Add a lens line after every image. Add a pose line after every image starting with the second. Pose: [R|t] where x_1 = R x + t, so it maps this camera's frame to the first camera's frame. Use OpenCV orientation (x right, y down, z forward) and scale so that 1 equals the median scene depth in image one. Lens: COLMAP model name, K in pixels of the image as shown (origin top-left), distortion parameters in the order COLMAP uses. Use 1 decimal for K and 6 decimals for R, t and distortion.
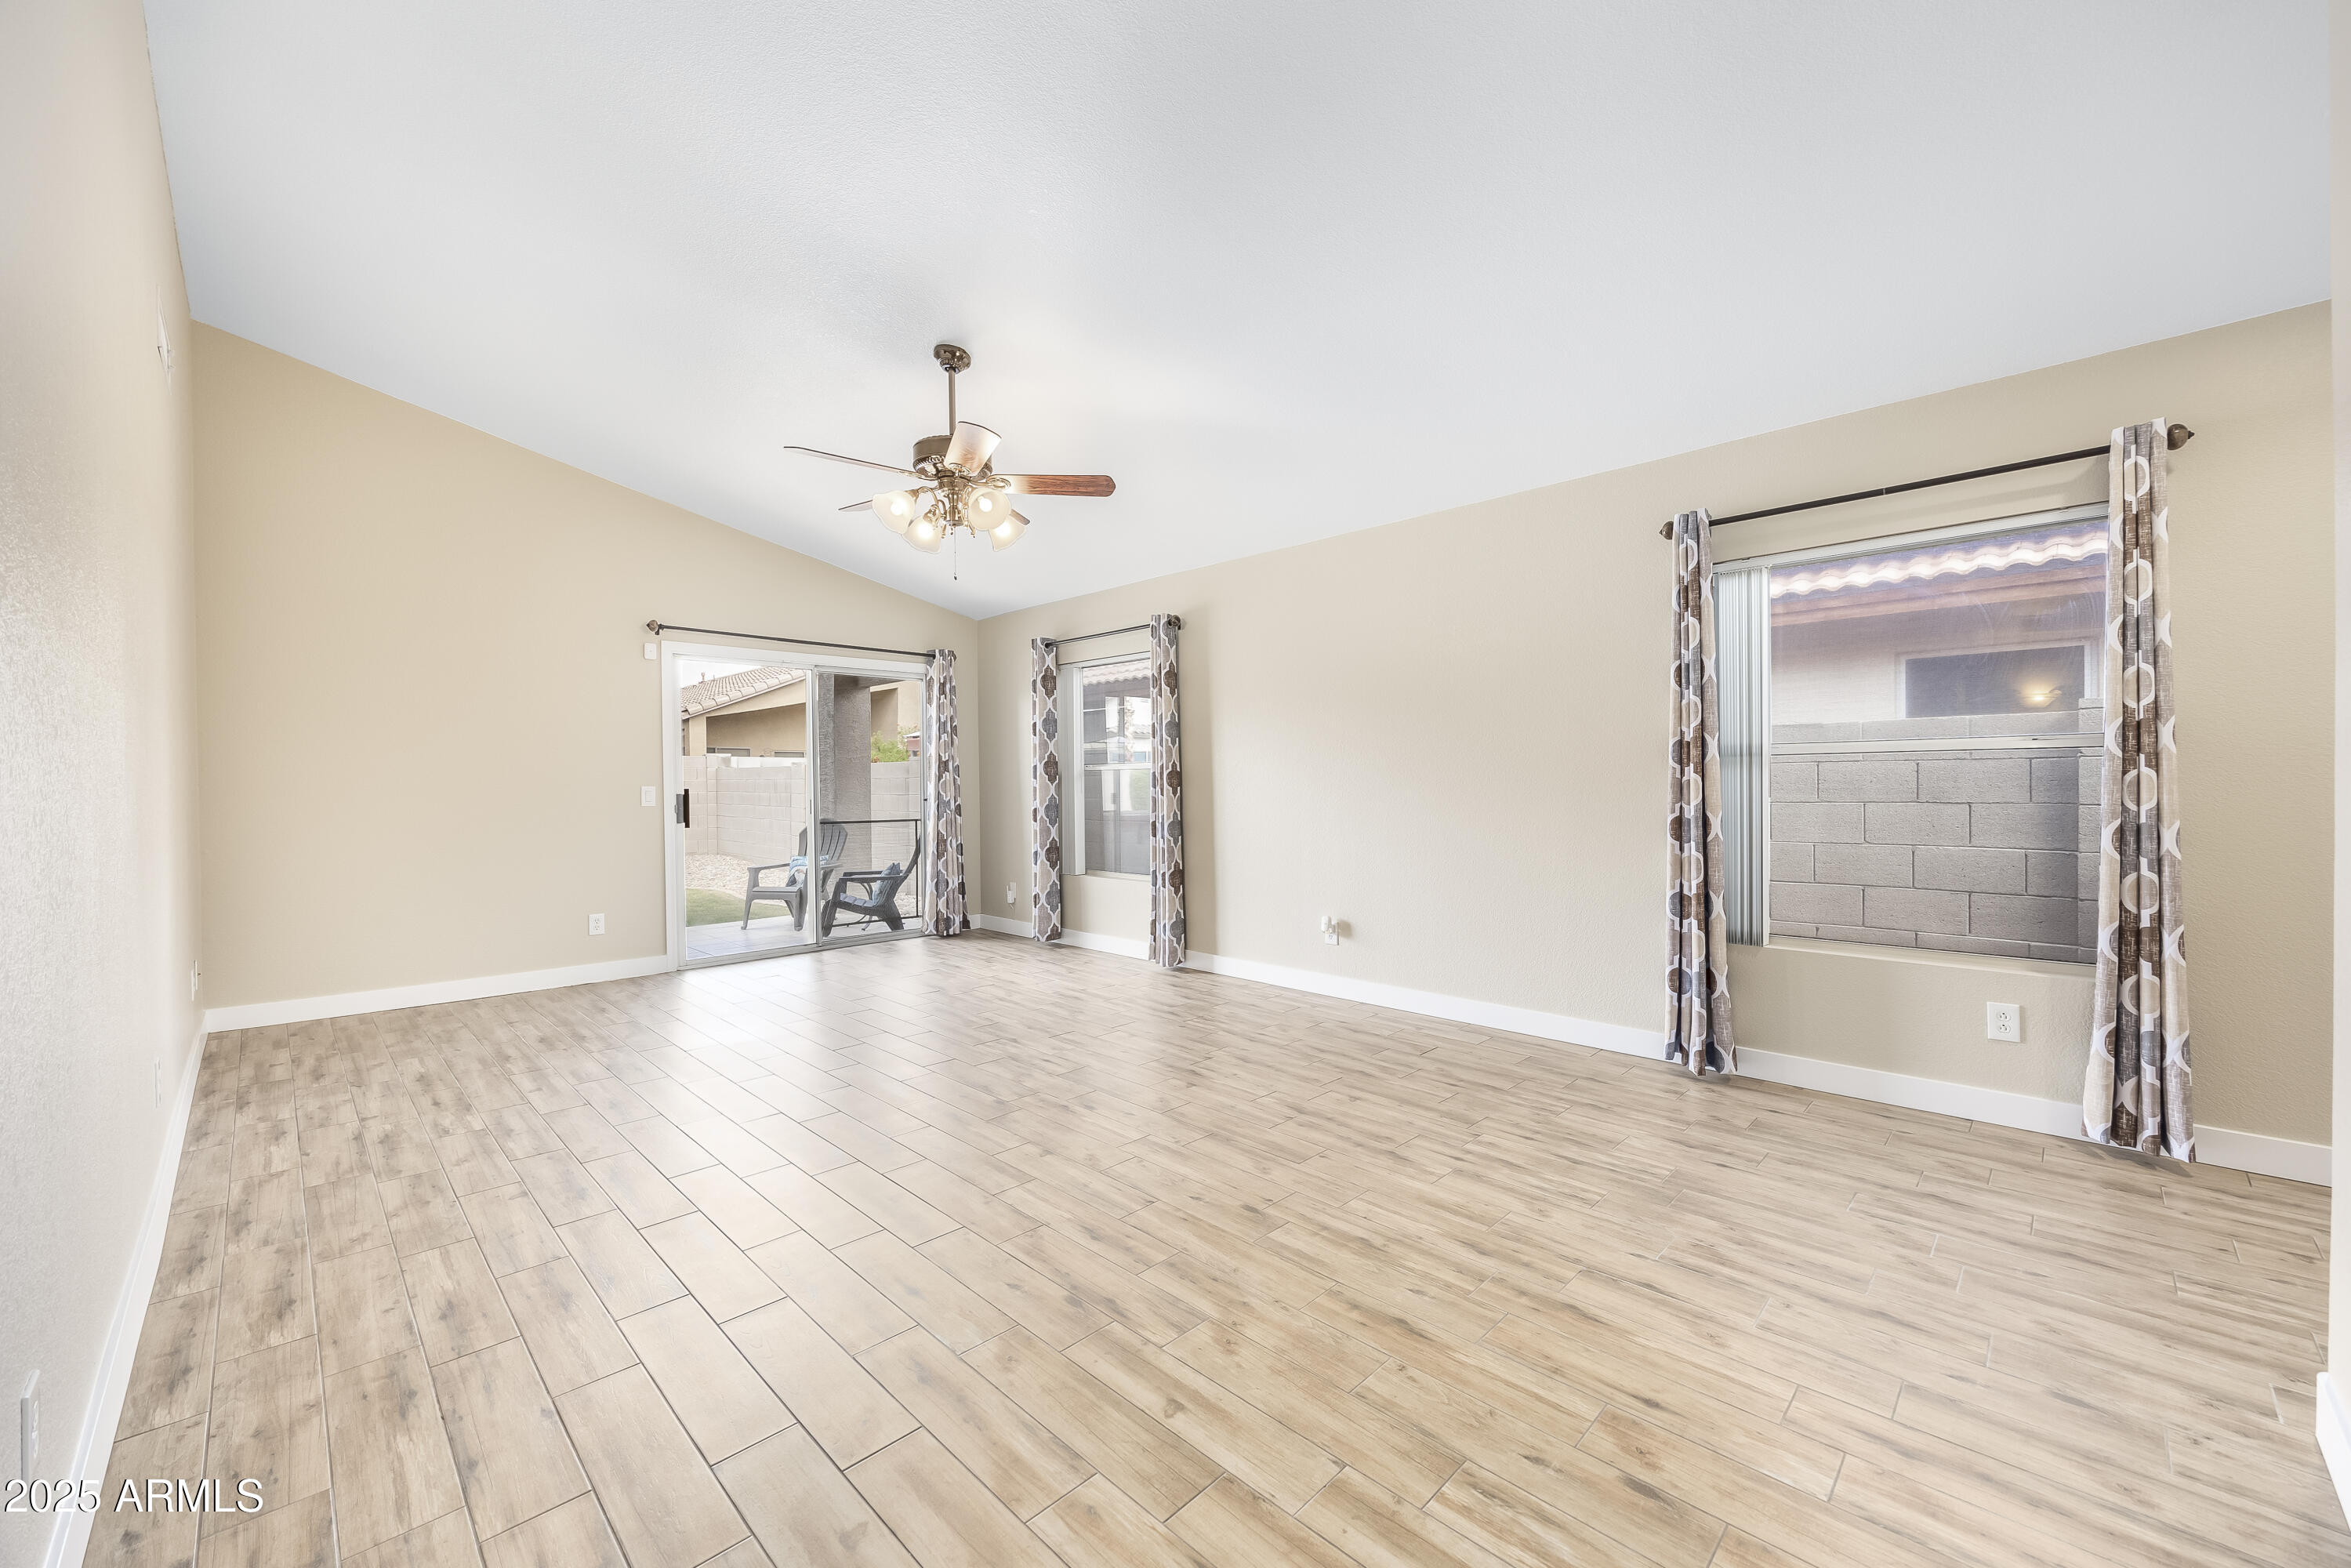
lens RADIAL K [[903.1, 0, 1182.1], [0, 903.1, 778.0], [0, 0, 1]] dist [-0.000549, -0.000257]
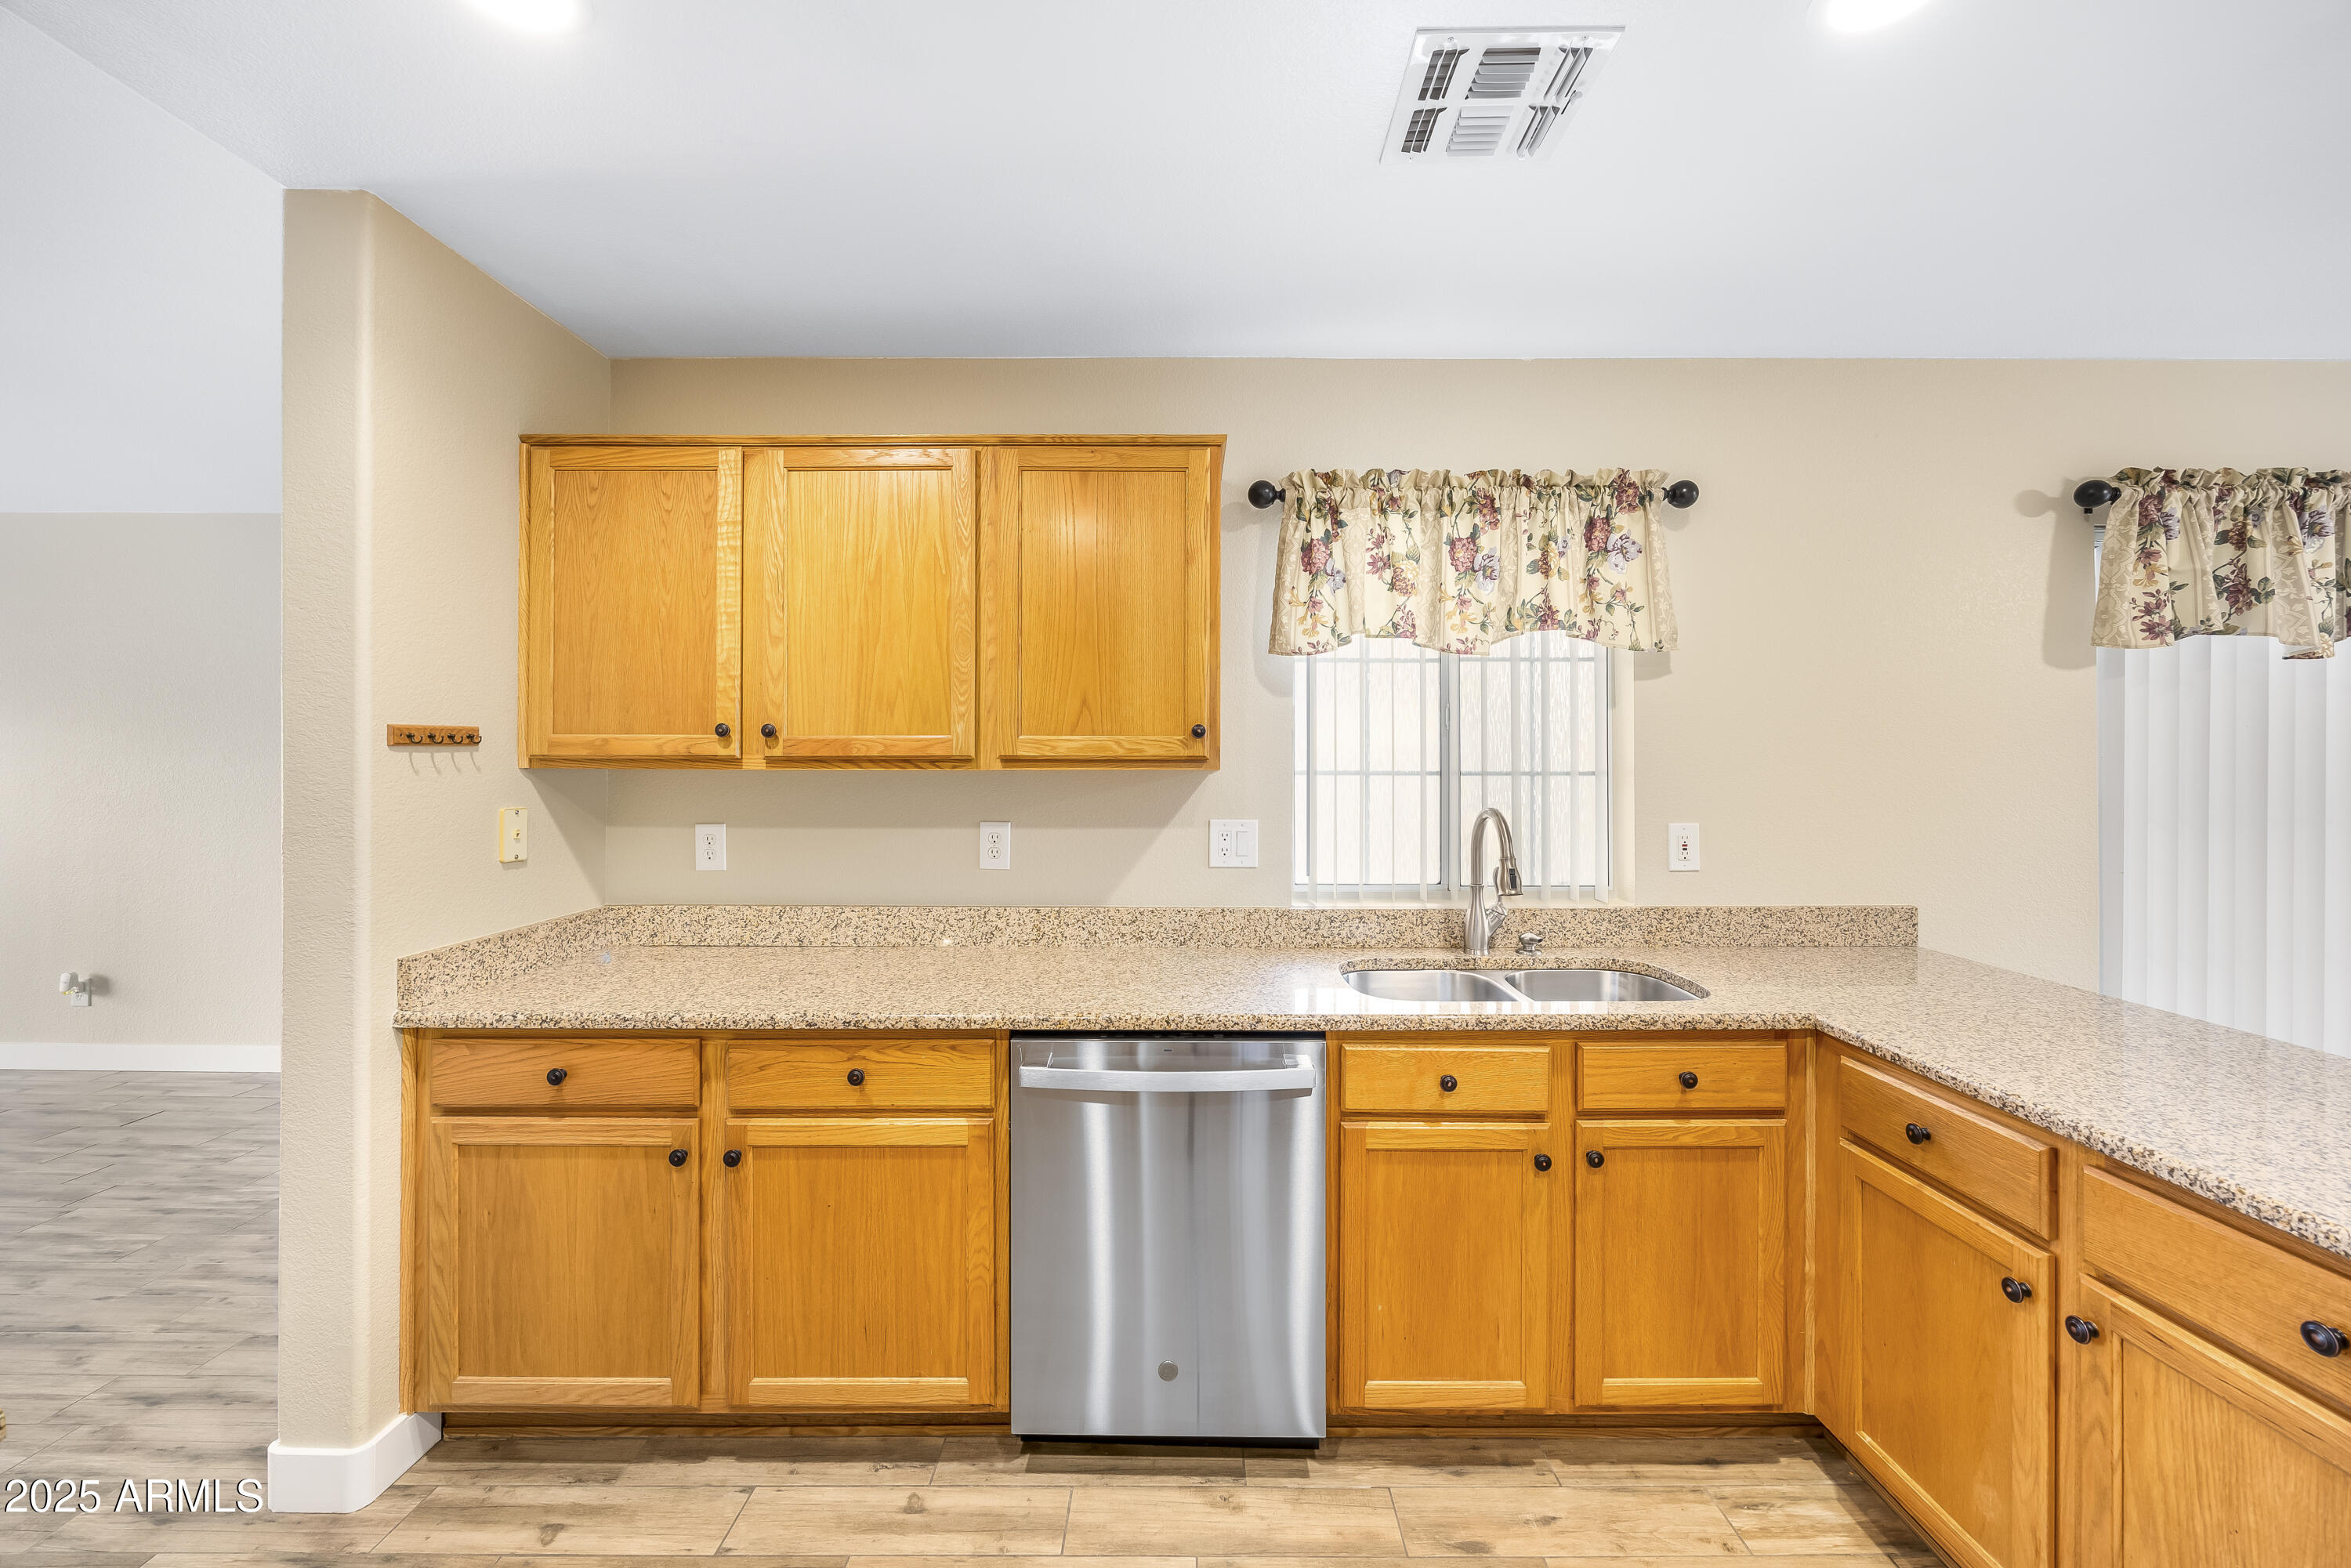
lens RADIAL K [[918.3, 0, 1186.0], [0, 918.3, 760.7], [0, 0, 1]] dist [-0.006947, -0.000014]
pose [[0.711482, 0.016003, 0.702522, 0.609209], [-0.012958, 0.999869, -0.009653, -0.084173], [-0.702585, -0.002235, 0.711596, -0.566292]]
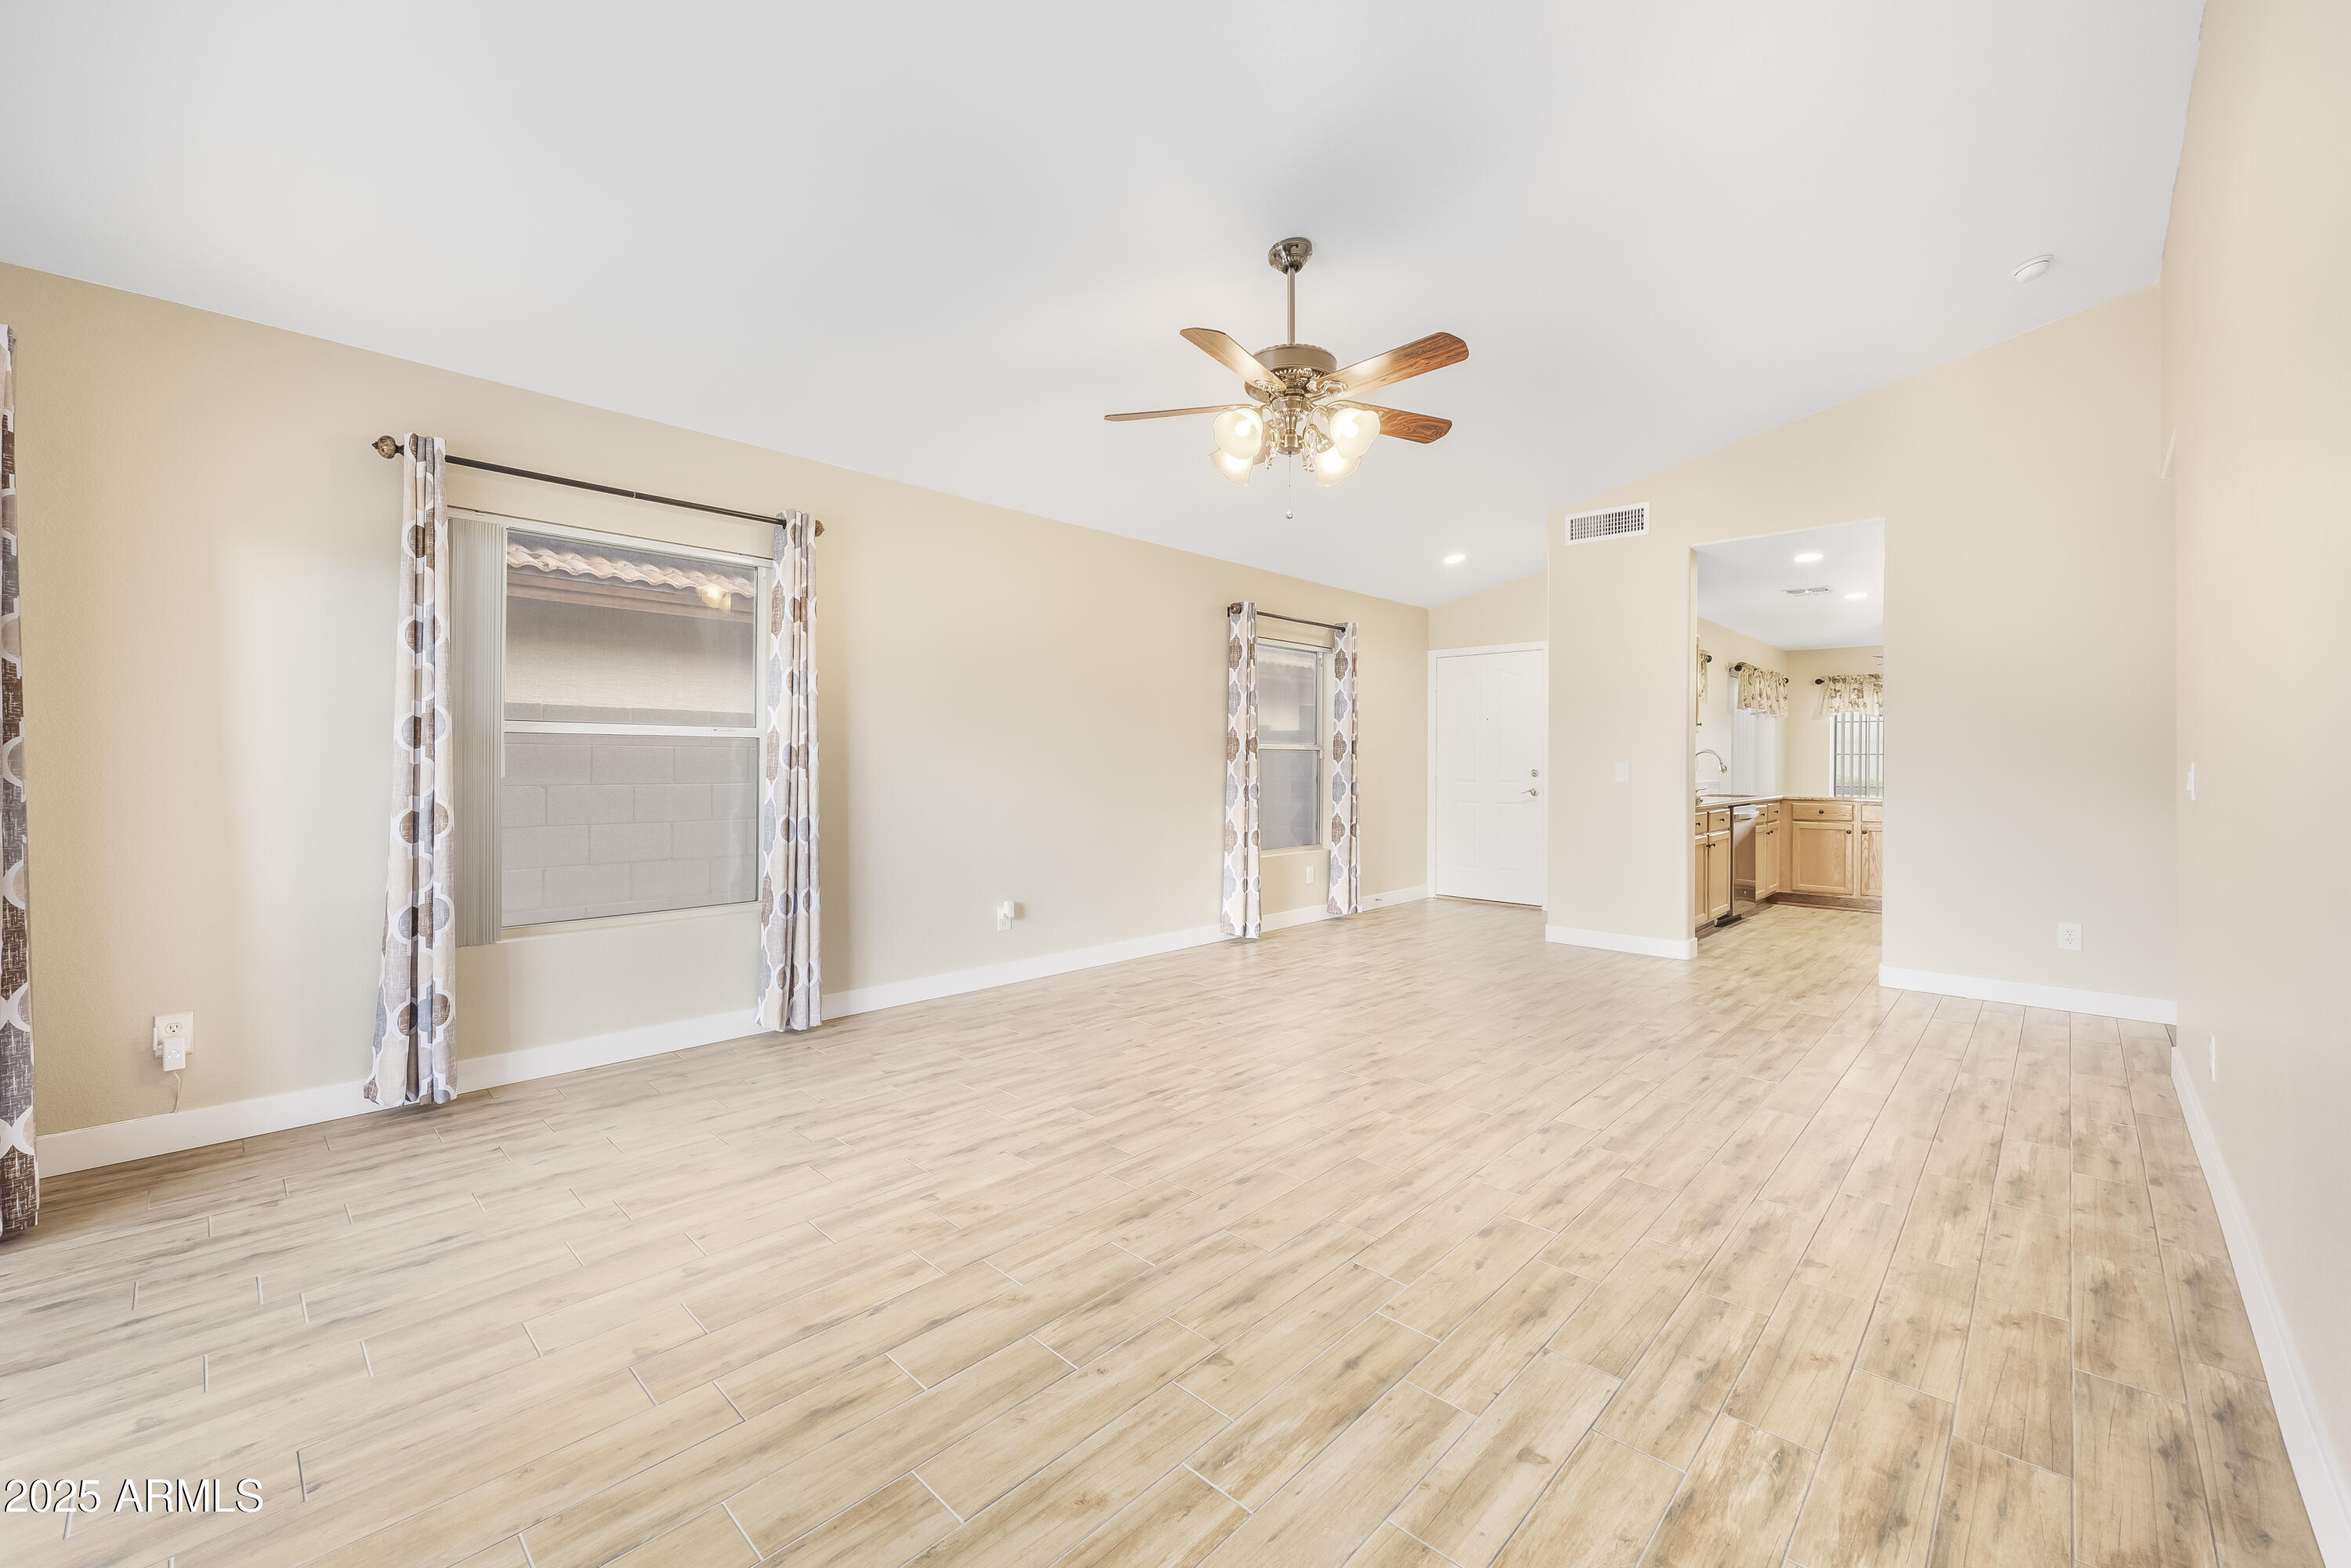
lens RADIAL K [[937.7, 0, 1169.2], [0, 937.7, 746.1], [0, 0, 1]] dist [-0.002960, 0.000109]
pose [[-0.012024, 0.022808, 0.999668, -1.736570], [-0.008070, 0.999705, -0.022906, 0.023839], [-0.999895, -0.008343, -0.011836, 1.752903]]
